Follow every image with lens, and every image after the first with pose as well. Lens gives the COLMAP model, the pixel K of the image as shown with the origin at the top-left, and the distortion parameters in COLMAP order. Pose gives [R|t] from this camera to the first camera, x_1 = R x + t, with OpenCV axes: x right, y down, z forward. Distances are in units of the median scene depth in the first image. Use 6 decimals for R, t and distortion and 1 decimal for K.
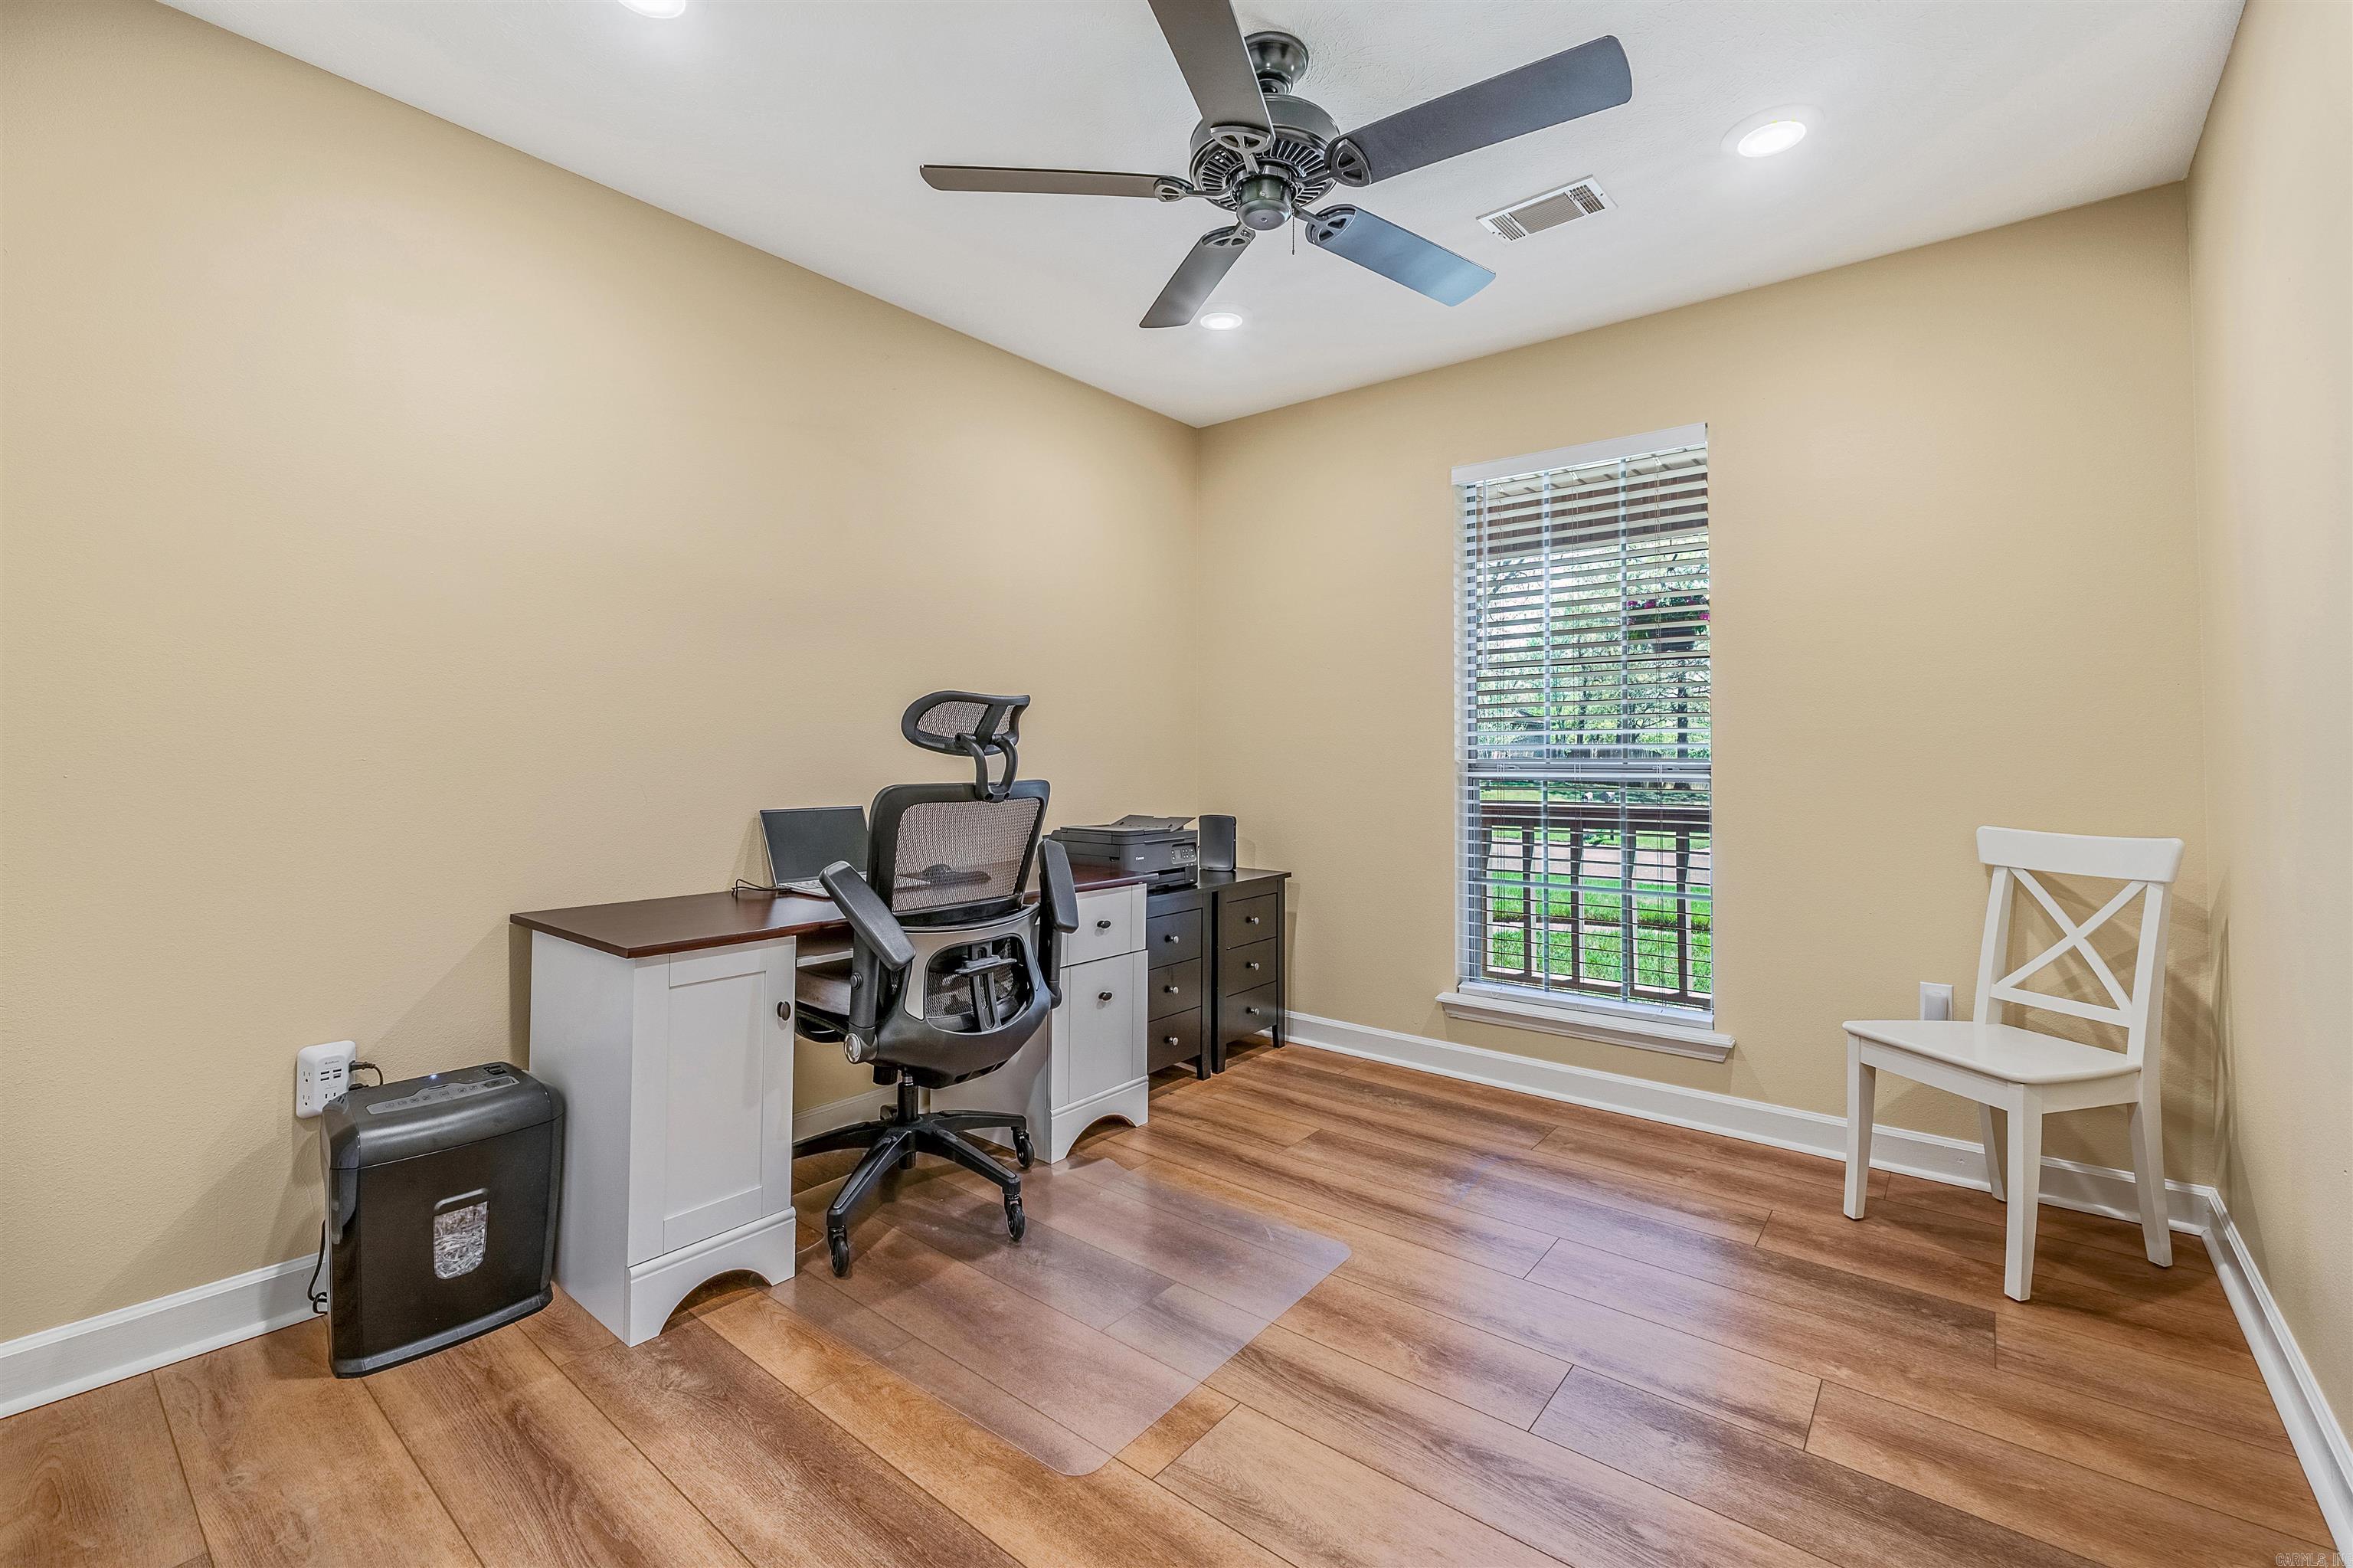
lens RADIAL K [[995.5, 0, 1175.5], [0, 995.5, 729.1], [0, 0, 1]] dist [-0.003429, -0.000490]
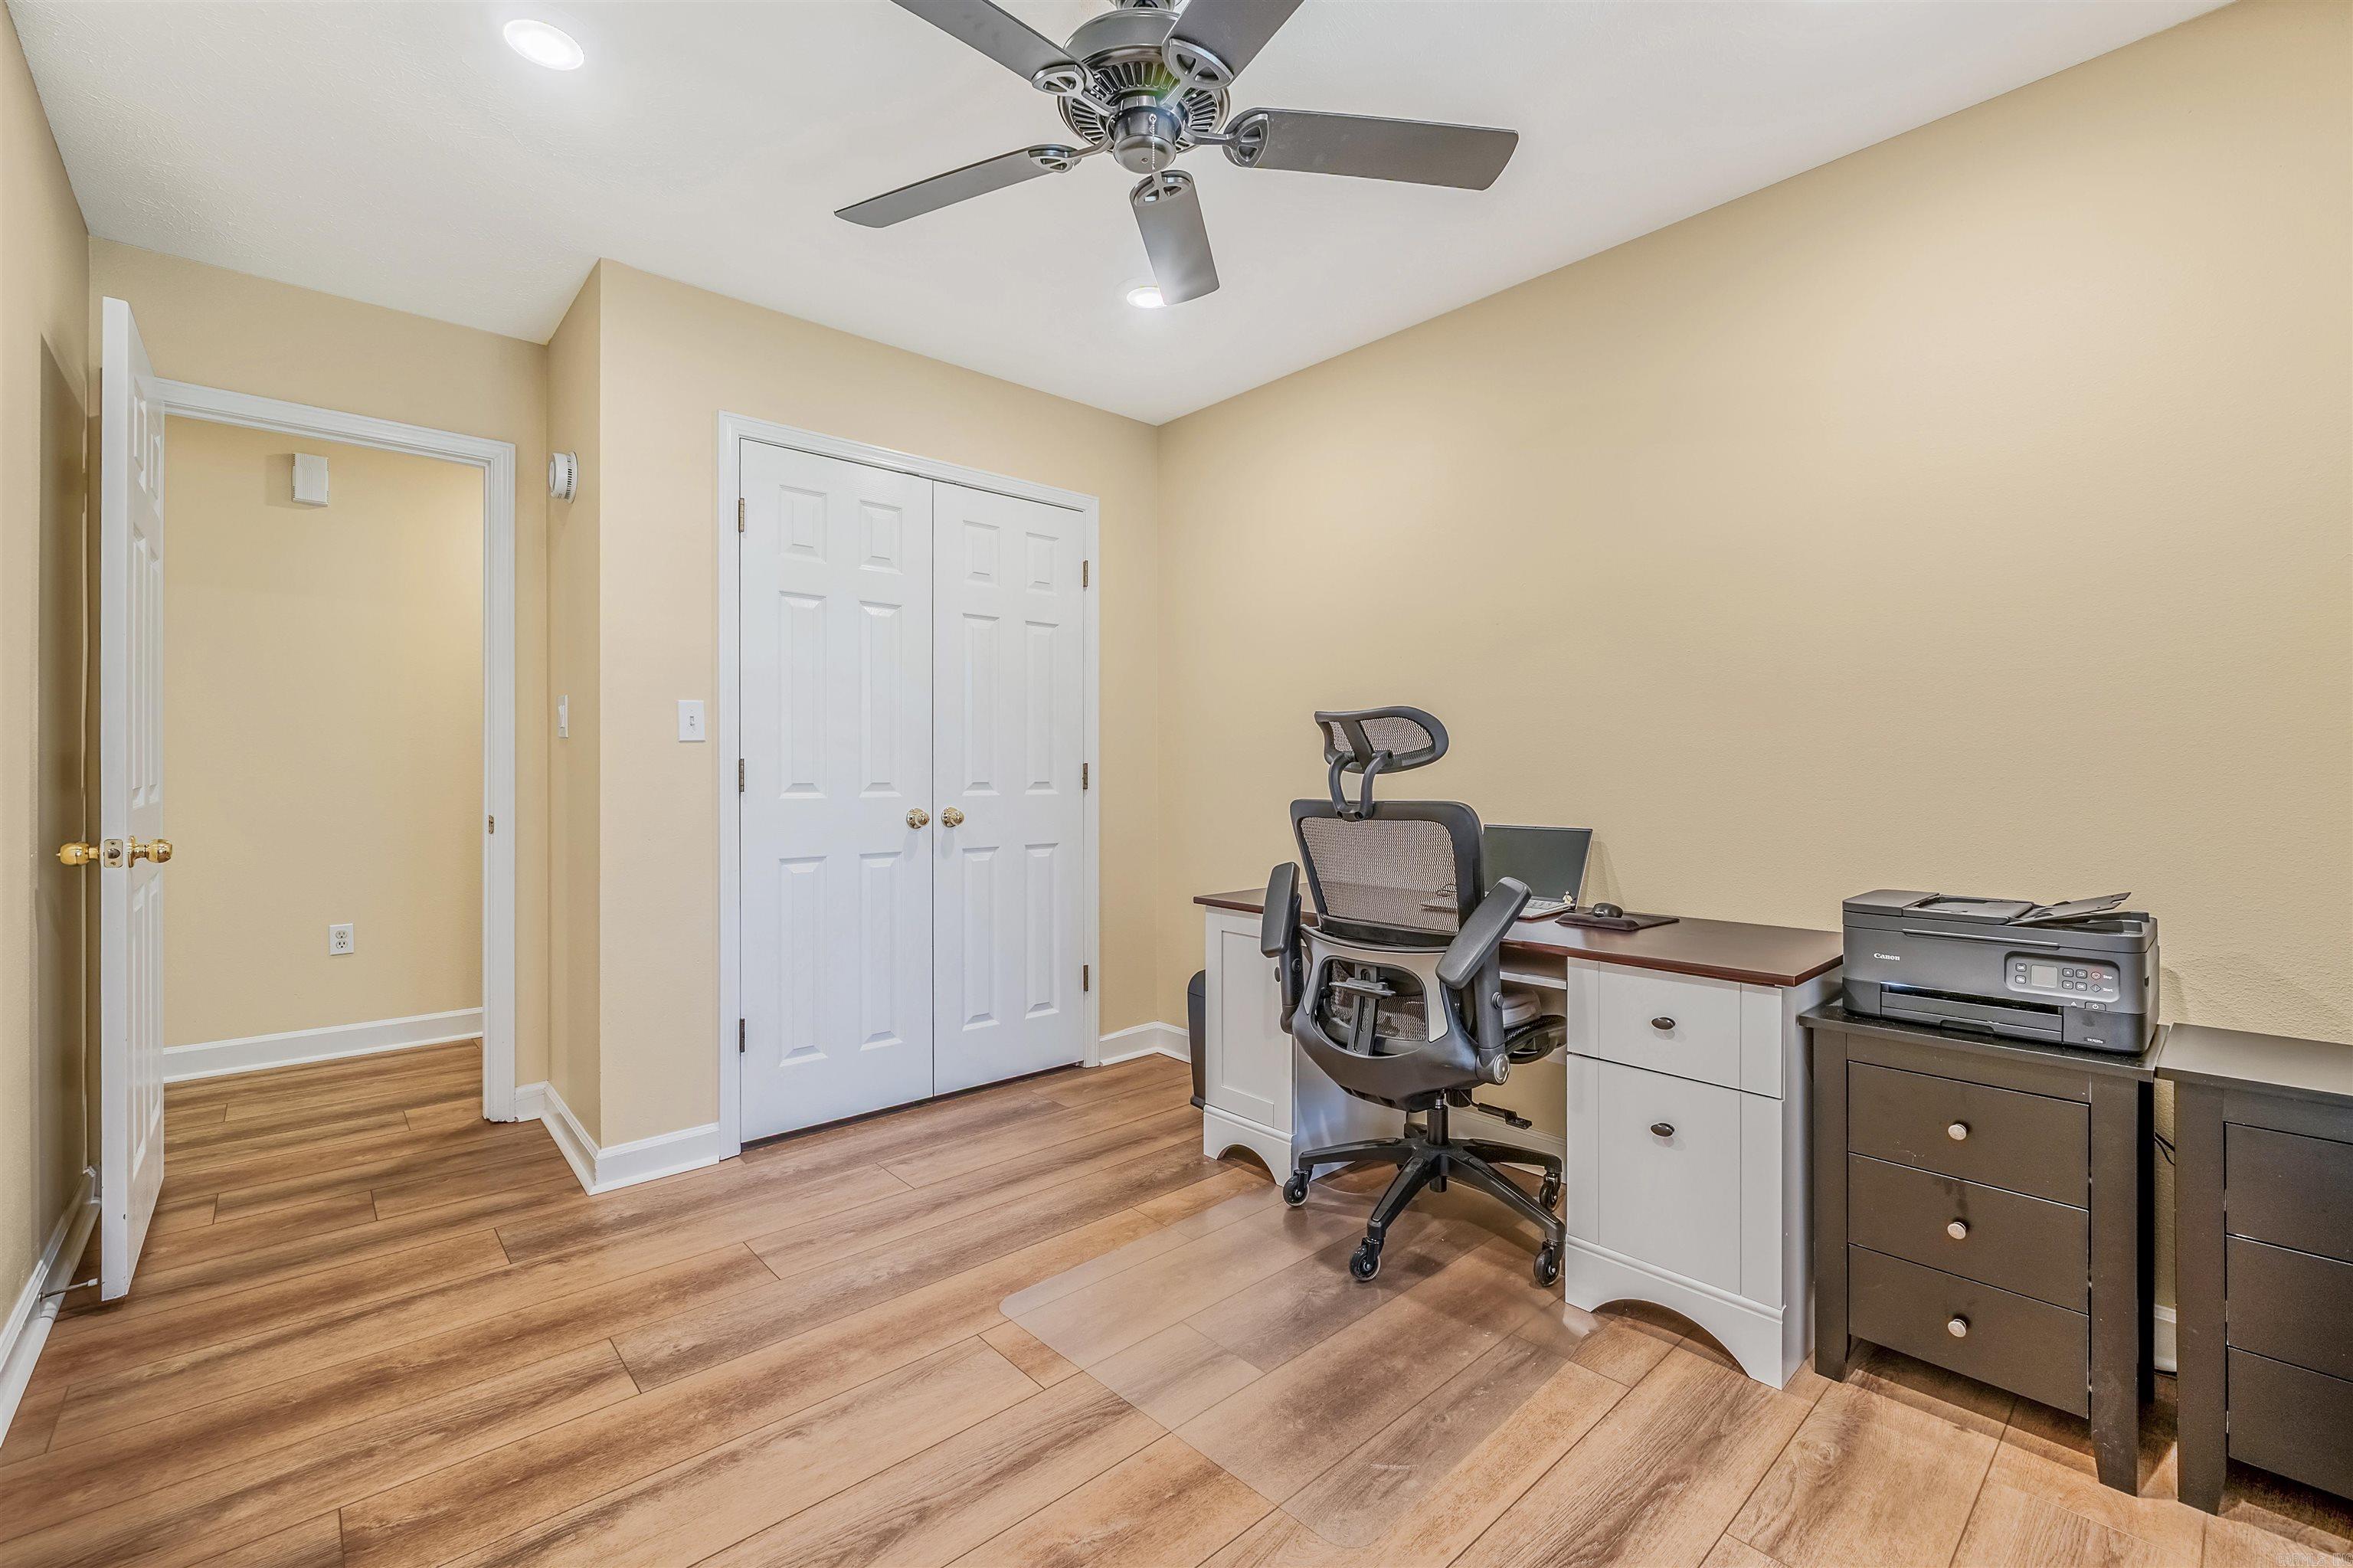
lens RADIAL K [[987.5, 0, 1171.0], [0, 987.5, 771.2], [0, 0, 1]] dist [-0.004385, -0.000178]
pose [[-0.155211, -0.004490, -0.987871, 0.799870], [0.027245, 0.999590, -0.008824, 0.028241], [0.987506, -0.028284, -0.155025, 0.974957]]
